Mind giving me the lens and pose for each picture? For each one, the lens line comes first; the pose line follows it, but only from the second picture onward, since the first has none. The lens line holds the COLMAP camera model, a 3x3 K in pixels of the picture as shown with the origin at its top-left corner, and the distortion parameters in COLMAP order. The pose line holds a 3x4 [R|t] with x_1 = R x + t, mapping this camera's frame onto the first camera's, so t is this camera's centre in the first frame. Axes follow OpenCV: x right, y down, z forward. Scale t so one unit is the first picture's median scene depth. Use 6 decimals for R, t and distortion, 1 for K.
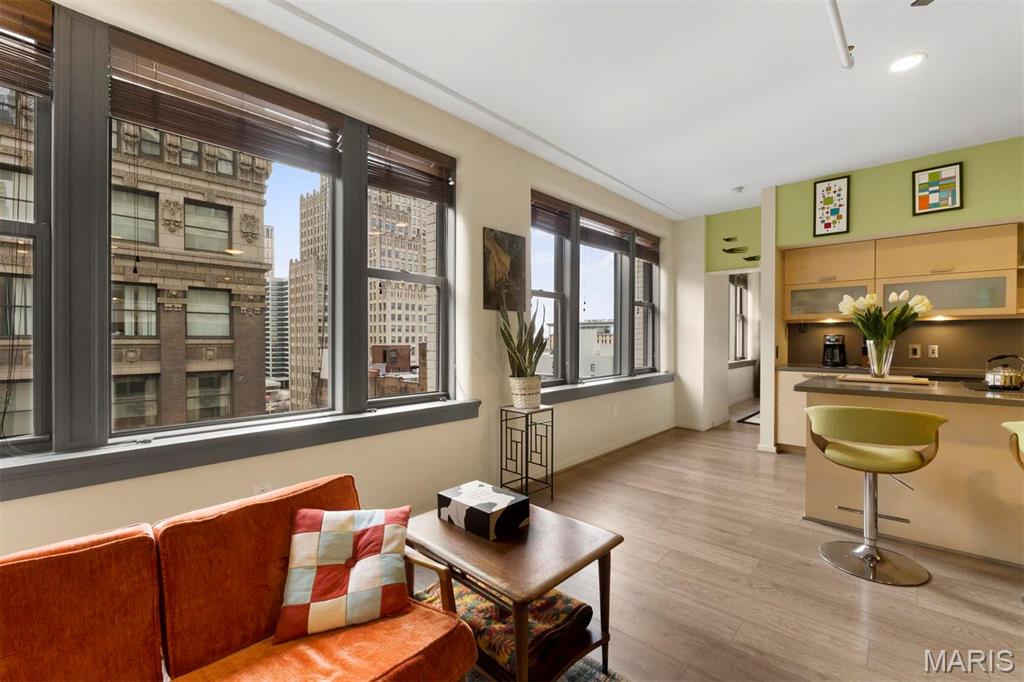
lens RADIAL K [[430.9, 0, 513.8], [0, 430.9, 341.6], [0, 0, 1]] dist [-0.008675, -0.000300]
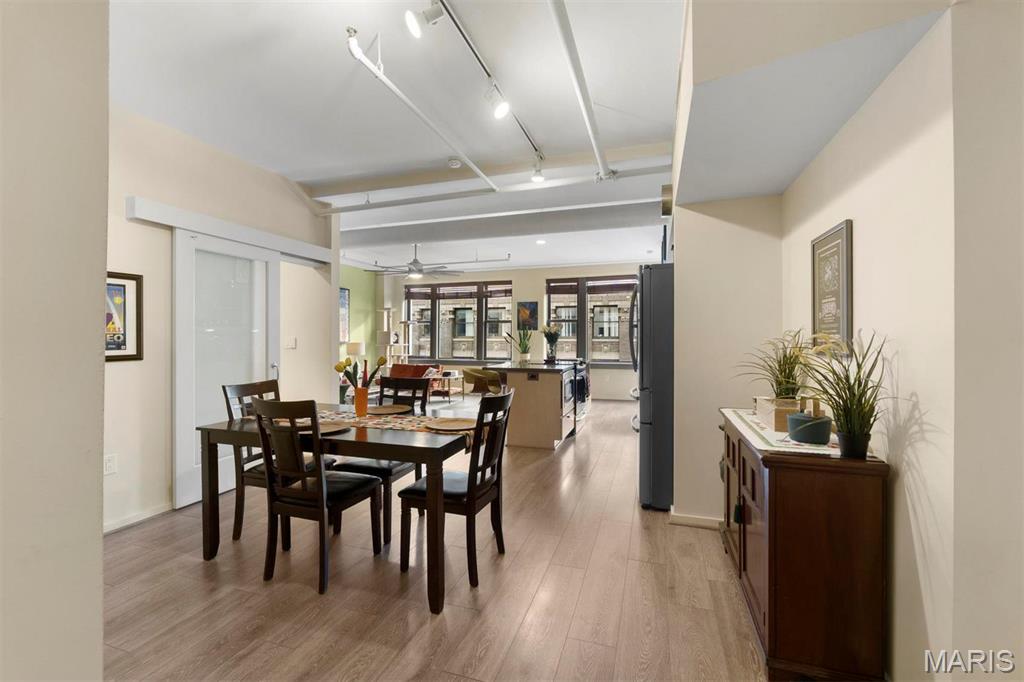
lens RADIAL K [[430.9, 0, 512.3], [0, 430.9, 336.1], [0, 0, 1]] dist [-0.008675, -0.000300]
pose [[0.416138, -0.002274, -0.909299, 1.844109], [-0.006825, 0.999961, -0.005624, -0.014473], [0.909276, 0.008547, 0.416106, -0.177492]]
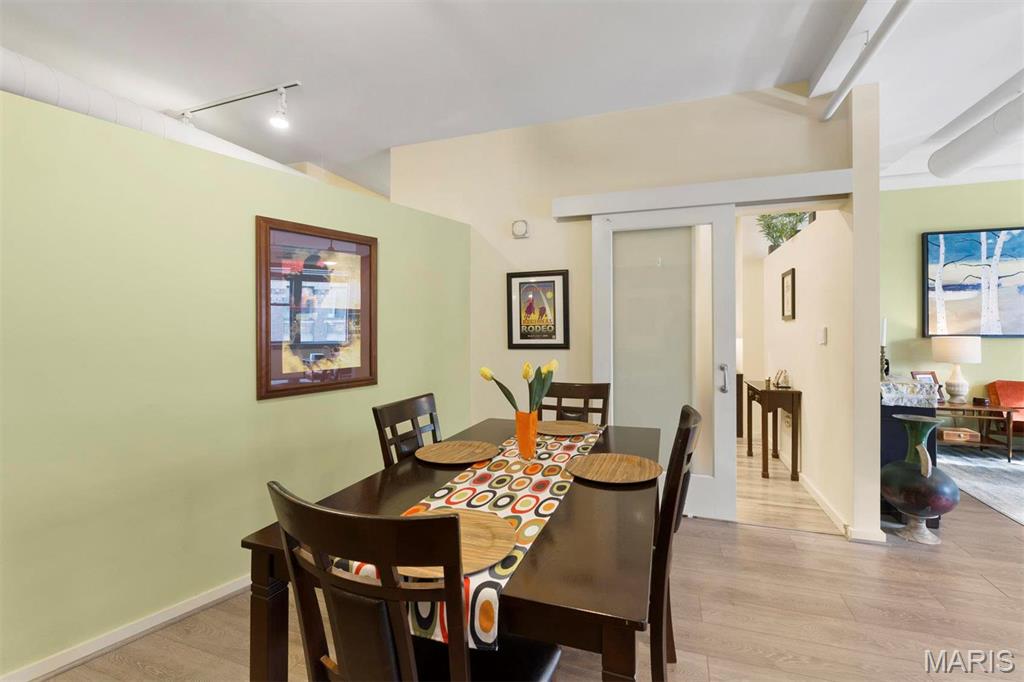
lens RADIAL K [[430.9, 0, 519.8], [0, 430.9, 329.5], [0, 0, 1]] dist [-0.008675, -0.000300]
pose [[-0.917707, 0.004775, -0.397229, 1.354168], [0.001898, 0.999969, 0.007635, -0.015007], [0.397253, 0.006253, -0.917688, 0.203425]]
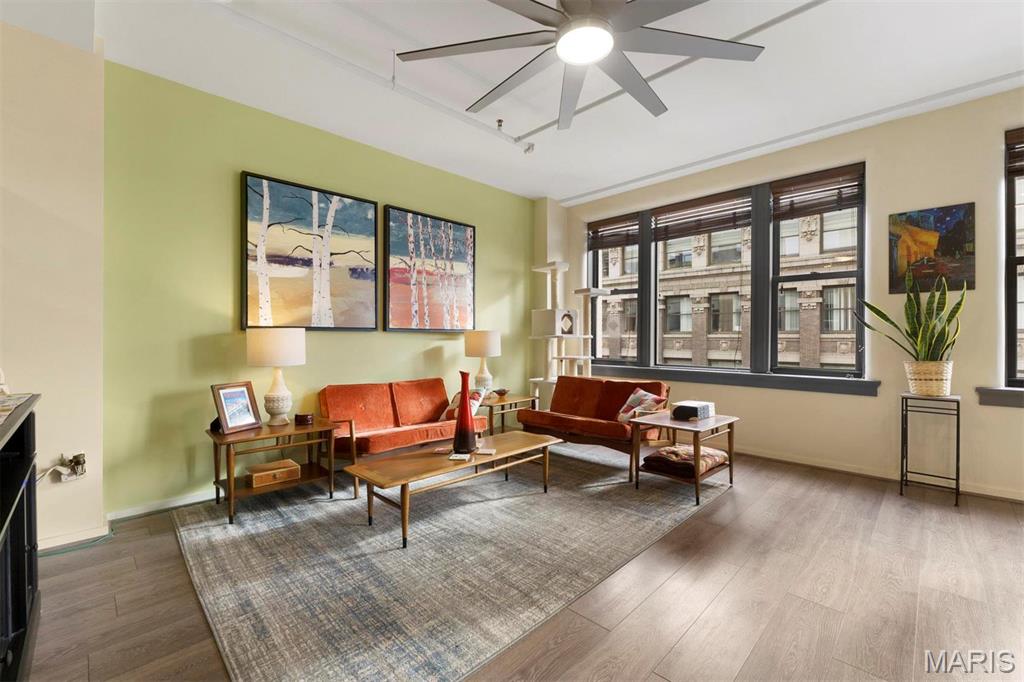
lens RADIAL K [[430.9, 0, 515.0], [0, 430.9, 336.4], [0, 0, 1]] dist [-0.008675, -0.000300]
pose [[-0.029452, 0.001034, -0.999566, 0.705397], [-0.005242, 0.999986, 0.001189, 0.020741], [0.999552, 0.005274, -0.029446, 0.094214]]
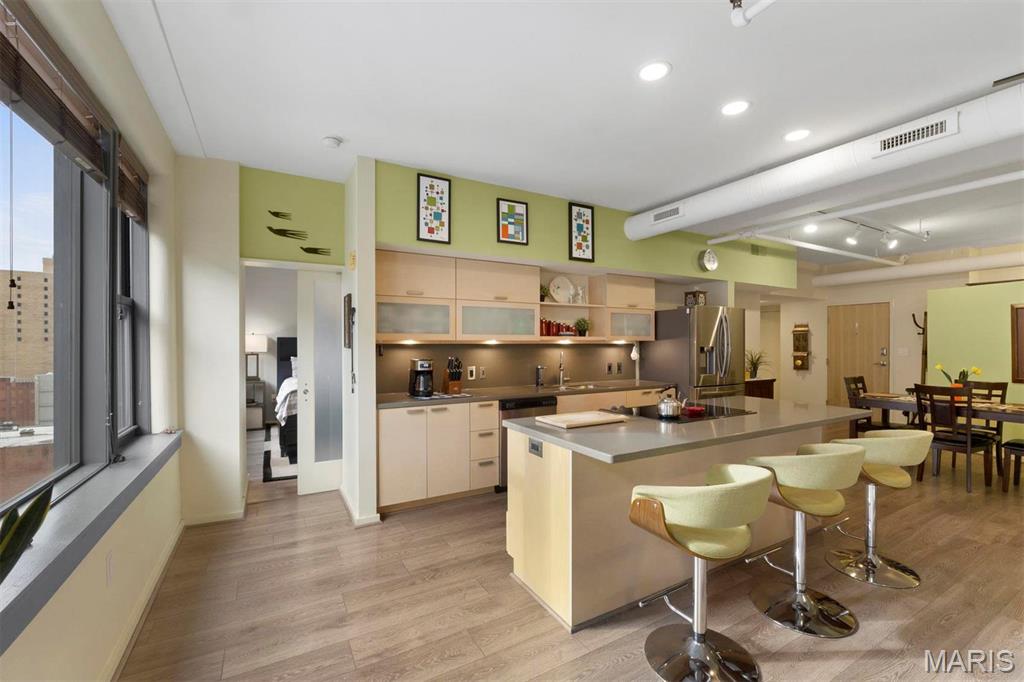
lens RADIAL K [[430.9, 0, 514.9], [0, 430.9, 346.7], [0, 0, 1]] dist [-0.008675, -0.000300]
pose [[0.301198, -0.006868, 0.953537, -0.022181], [0.007697, 0.999959, 0.004771, -0.042729], [-0.953531, 0.005902, 0.301239, 0.550805]]
